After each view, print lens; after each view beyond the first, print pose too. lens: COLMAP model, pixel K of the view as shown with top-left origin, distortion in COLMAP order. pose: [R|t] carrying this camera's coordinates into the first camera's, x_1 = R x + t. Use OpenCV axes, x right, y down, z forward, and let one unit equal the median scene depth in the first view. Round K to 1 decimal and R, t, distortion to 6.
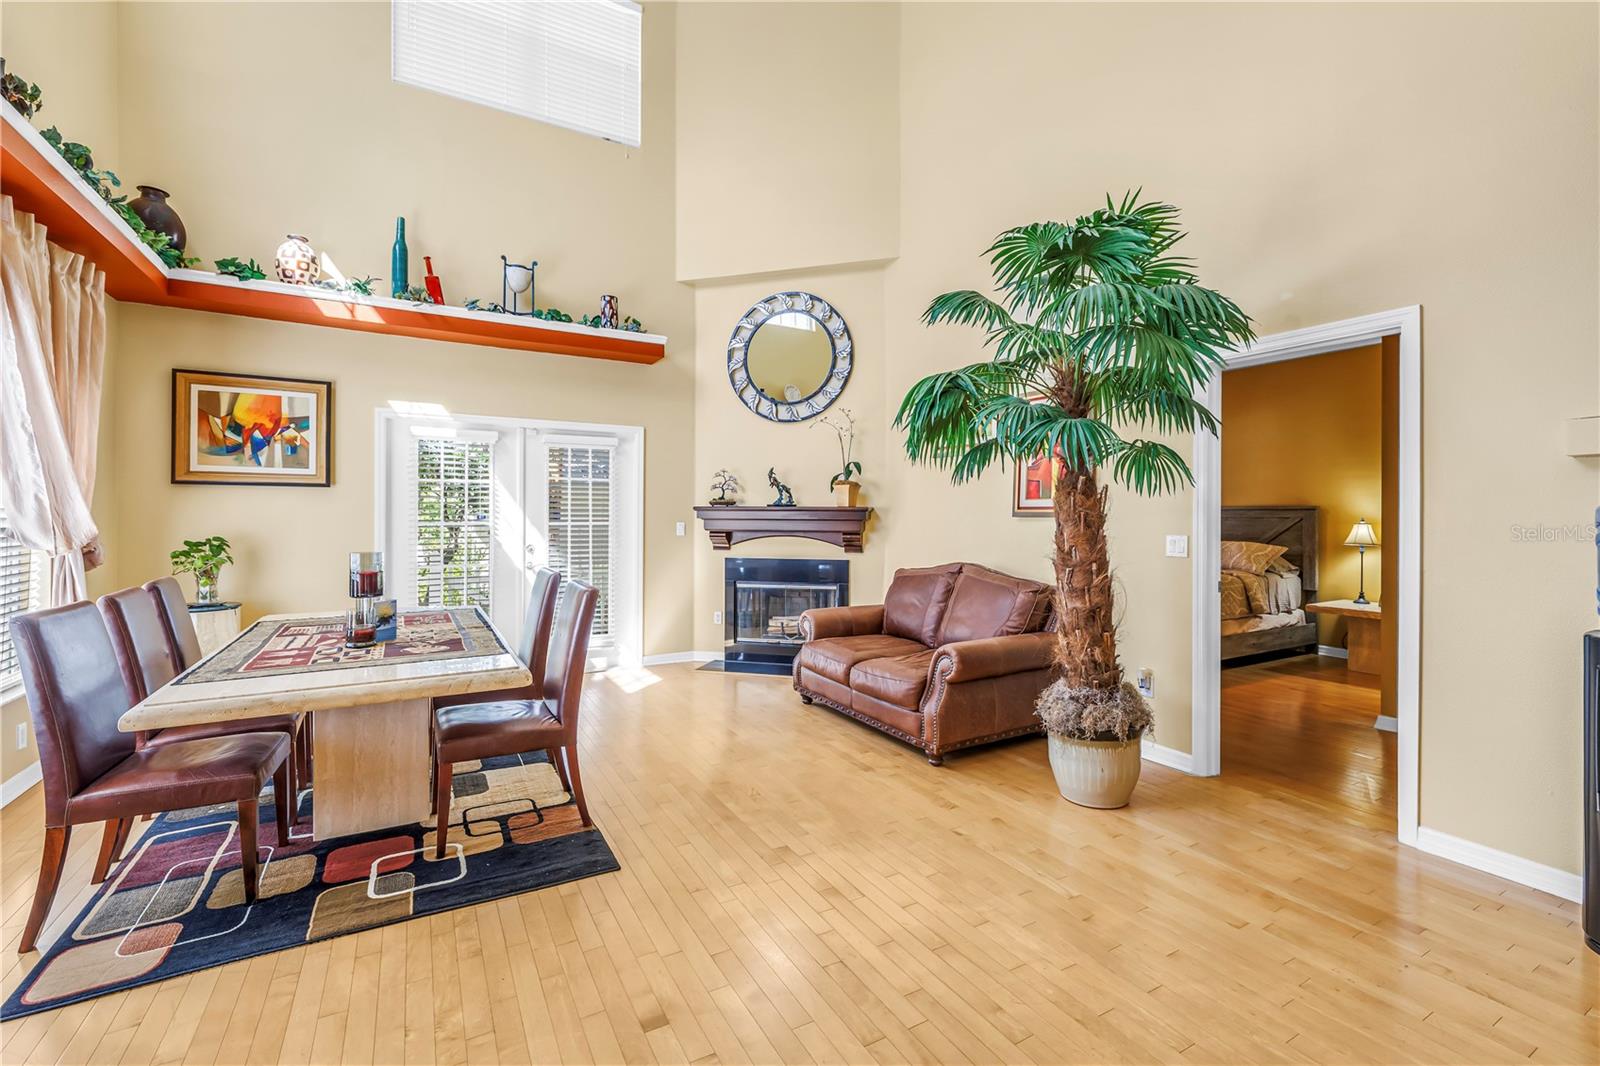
lens RADIAL K [[692.2, 0, 793.8], [0, 692.2, 515.0], [0, 0, 1]] dist [0.003129, 0.000443]
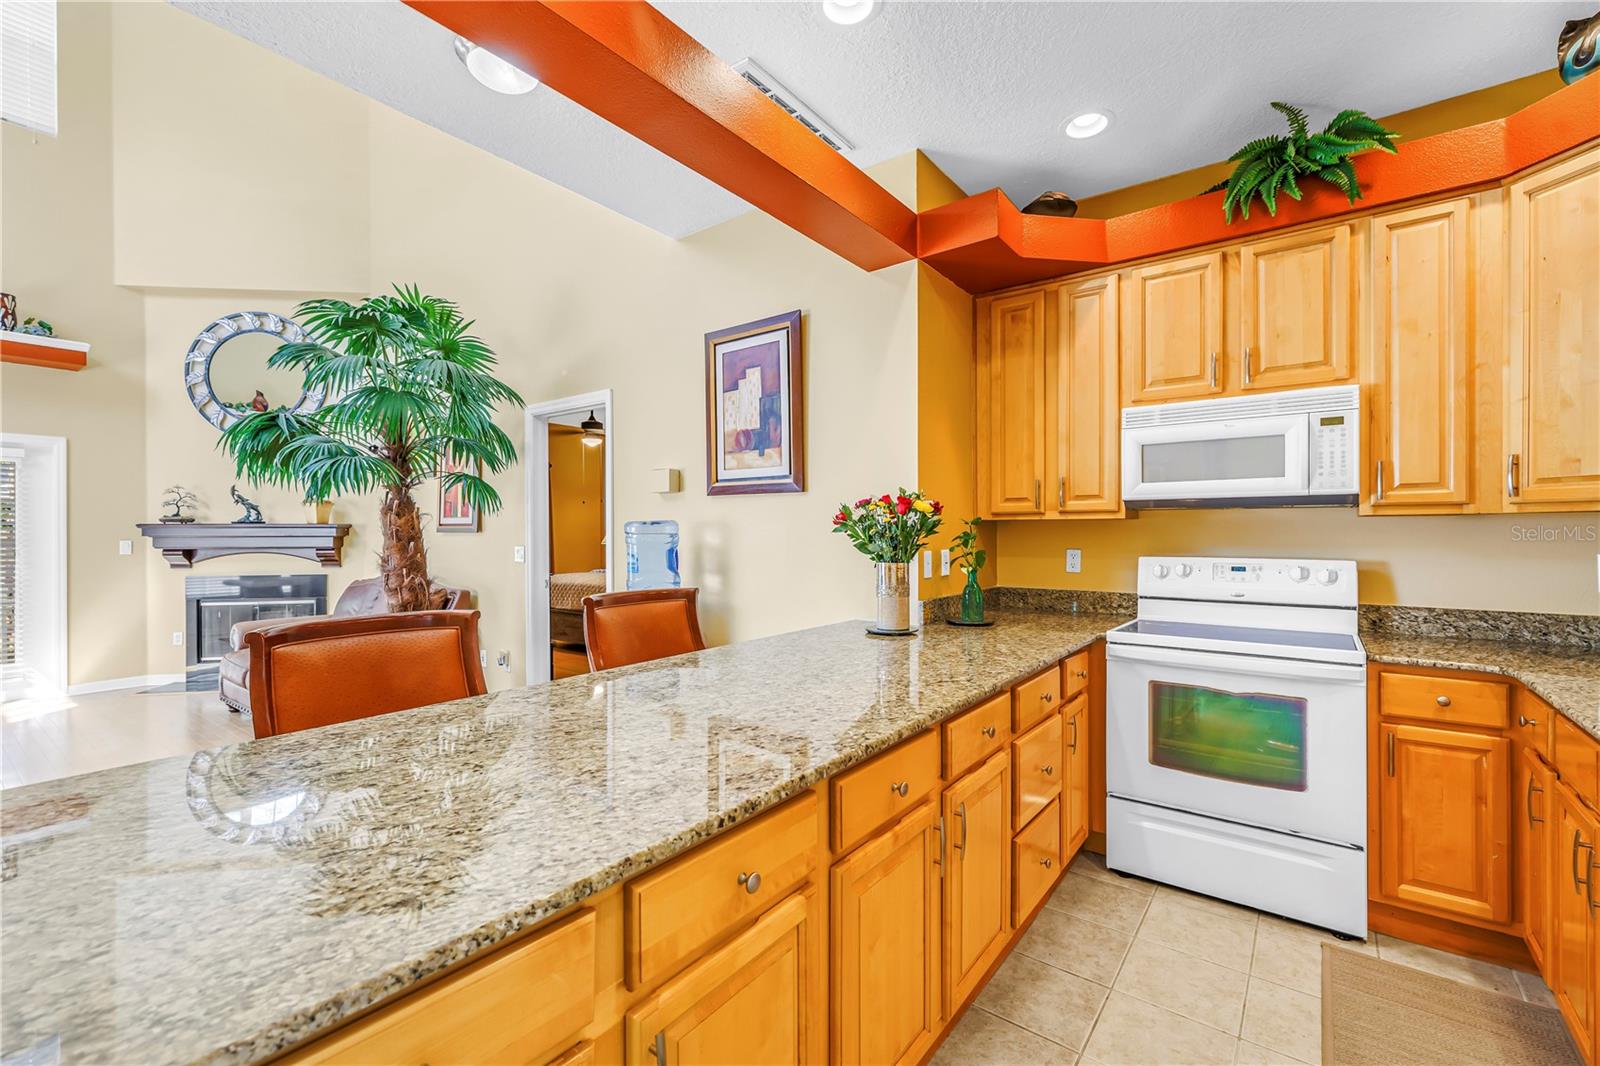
lens RADIAL K [[696.0, 0, 800.0], [0, 696.0, 533.0], [0, 0, 1]] dist [0.001951, 0.000574]
pose [[0.916766, -0.008225, 0.399339, 0.329074], [0.006555, 0.999963, 0.005547, 0.001339], [-0.399370, -0.002468, 0.916787, -0.266143]]
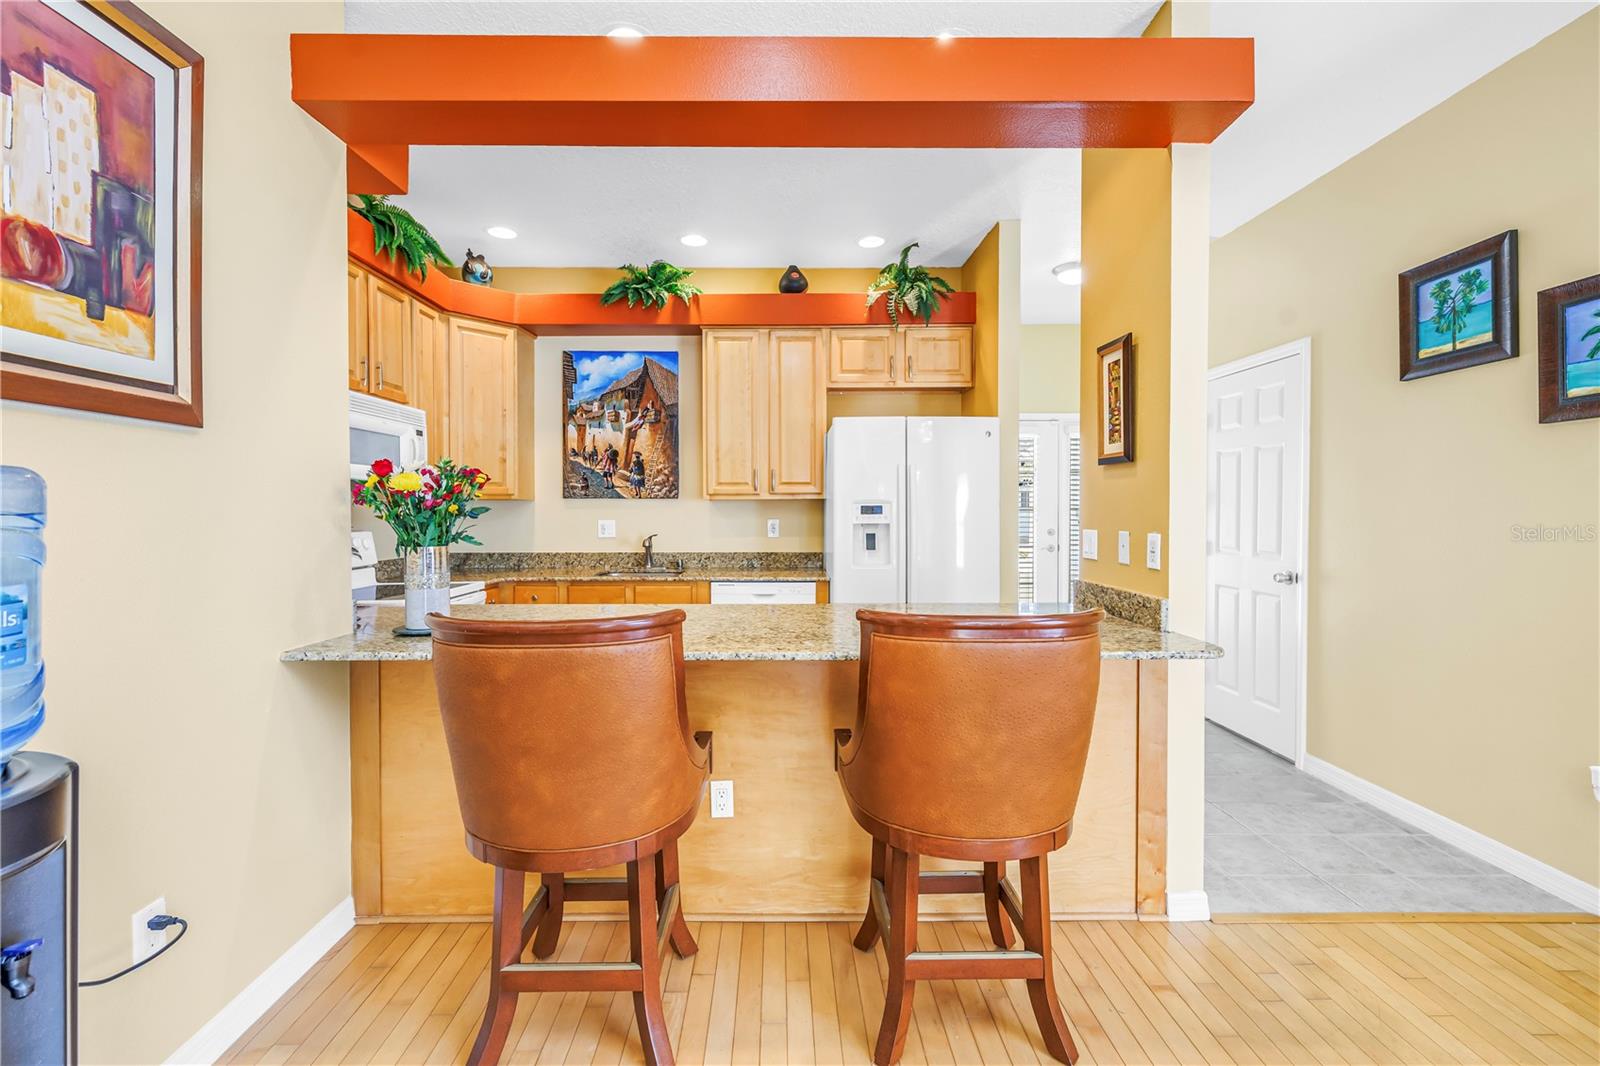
lens RADIAL K [[703.0, 0, 800.0], [0, 703.0, 533.0], [0, 0, 1]] dist [0.000278, 0.000002]
pose [[-0.888357, -0.016199, 0.458868, 0.212432], [0.000868, 0.999316, 0.036958, 0.002983], [-0.459153, 0.033230, -0.887736, 0.398092]]
